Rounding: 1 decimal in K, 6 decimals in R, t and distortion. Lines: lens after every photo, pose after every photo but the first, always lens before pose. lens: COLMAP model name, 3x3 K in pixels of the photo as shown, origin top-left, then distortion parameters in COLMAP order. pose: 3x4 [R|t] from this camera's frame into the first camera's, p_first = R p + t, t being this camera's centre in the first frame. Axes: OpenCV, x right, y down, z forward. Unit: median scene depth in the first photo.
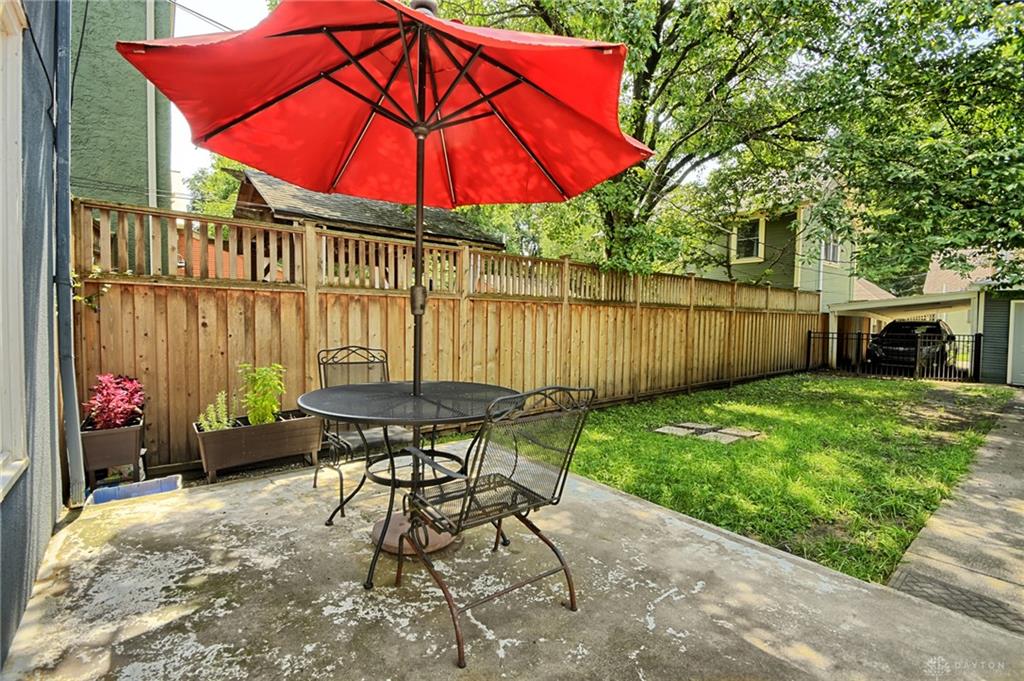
lens RADIAL K [[451.3, 0, 505.0], [0, 451.3, 343.1], [0, 0, 1]] dist [0.005102, -0.010494]
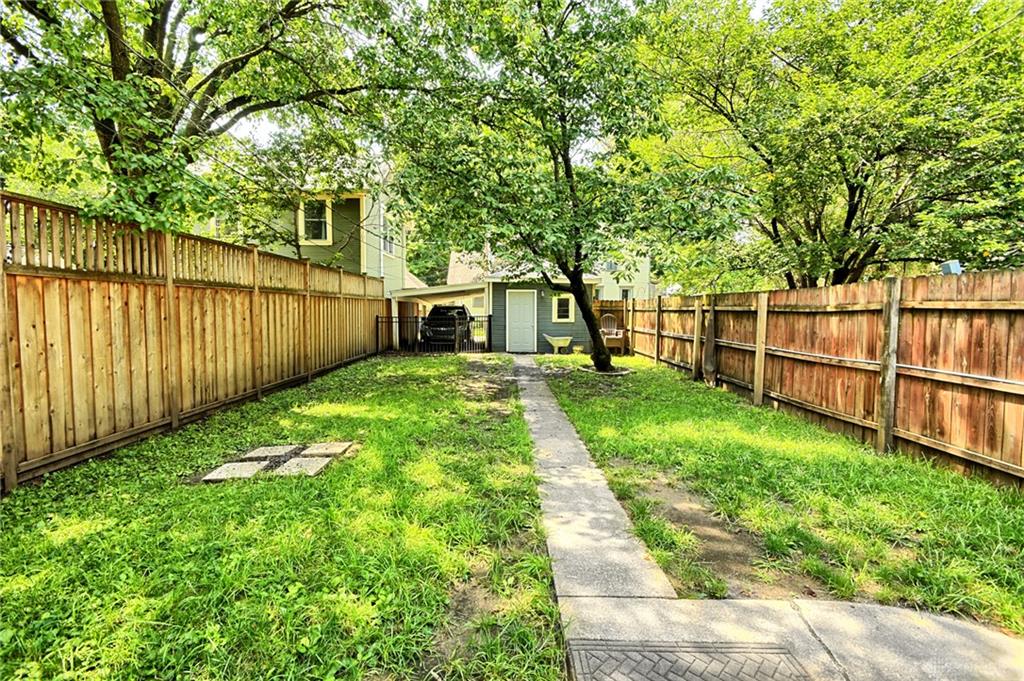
lens RADIAL K [[451.3, 0, 494.1], [0, 451.3, 339.2], [0, 0, 1]] dist [0.005102, -0.010494]
pose [[0.647437, -0.060157, 0.759741, 0.072581], [0.043883, 0.998169, 0.041640, -0.005836], [-0.760854, 0.006381, 0.648891, 0.160001]]
